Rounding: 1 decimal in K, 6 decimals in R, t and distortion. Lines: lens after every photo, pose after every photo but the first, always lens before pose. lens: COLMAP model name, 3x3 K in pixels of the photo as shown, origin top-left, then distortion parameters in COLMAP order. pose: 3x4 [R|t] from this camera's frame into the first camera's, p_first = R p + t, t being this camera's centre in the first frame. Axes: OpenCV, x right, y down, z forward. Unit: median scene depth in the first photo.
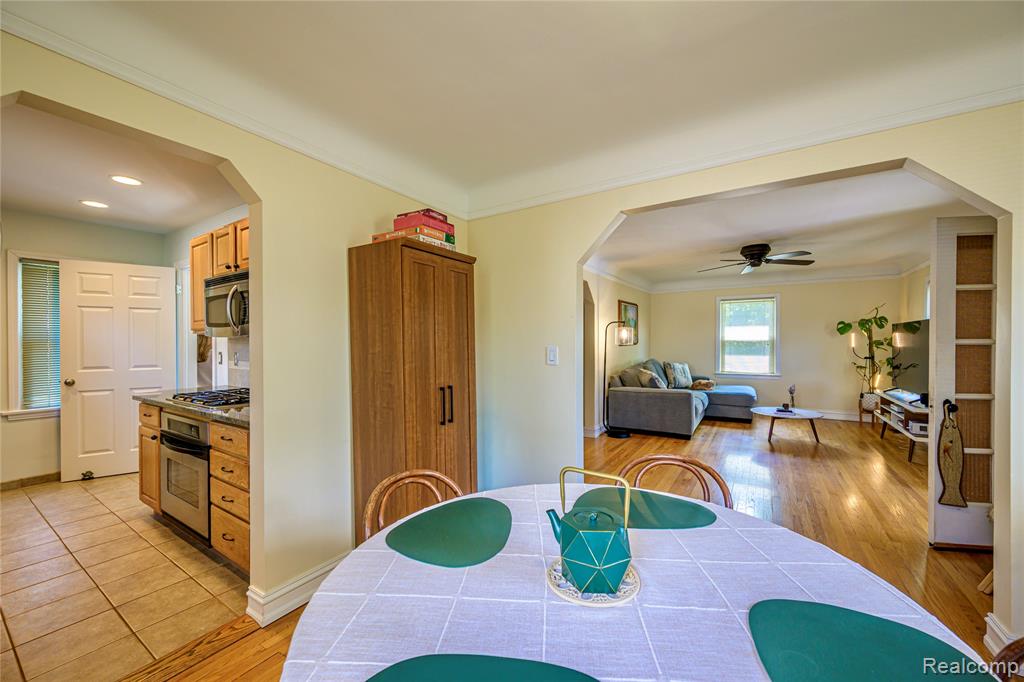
lens RADIAL K [[396.7, 0, 515.4], [0, 396.7, 341.9], [0, 0, 1]] dist [-0.000843, 0.000026]
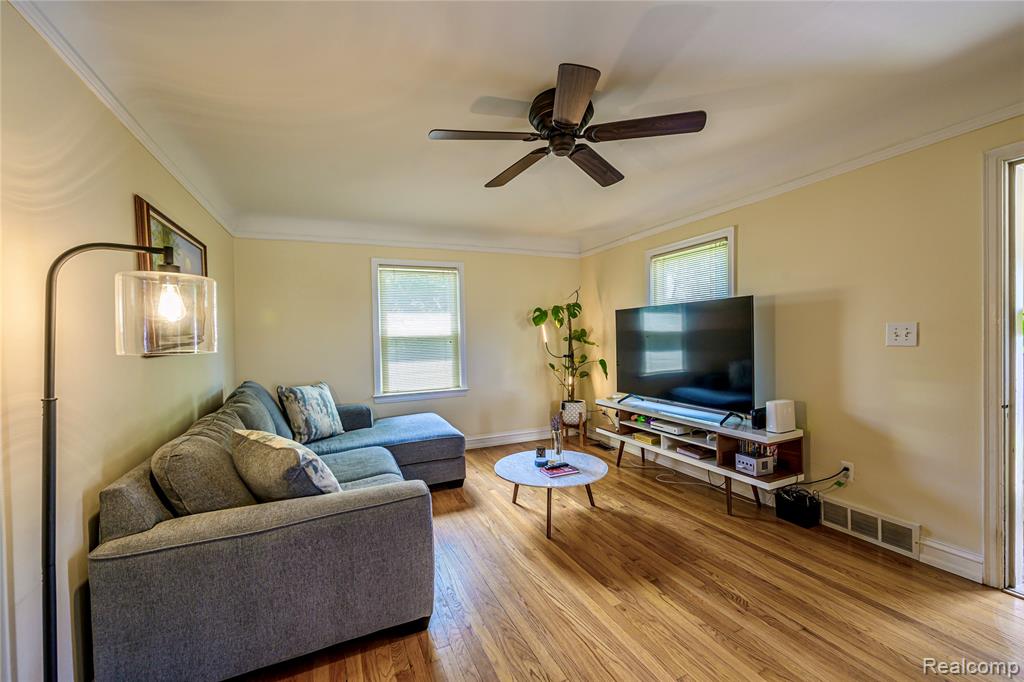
lens RADIAL K [[411.2, 0, 512.0], [0, 411.2, 341.0], [0, 0, 1]] dist [-0.000359, 0.000148]
pose [[0.555574, -0.020066, 0.831225, 0.484235], [0.023524, 0.999688, 0.008410, 0.005428], [-0.831134, 0.014881, 0.555872, 1.838367]]
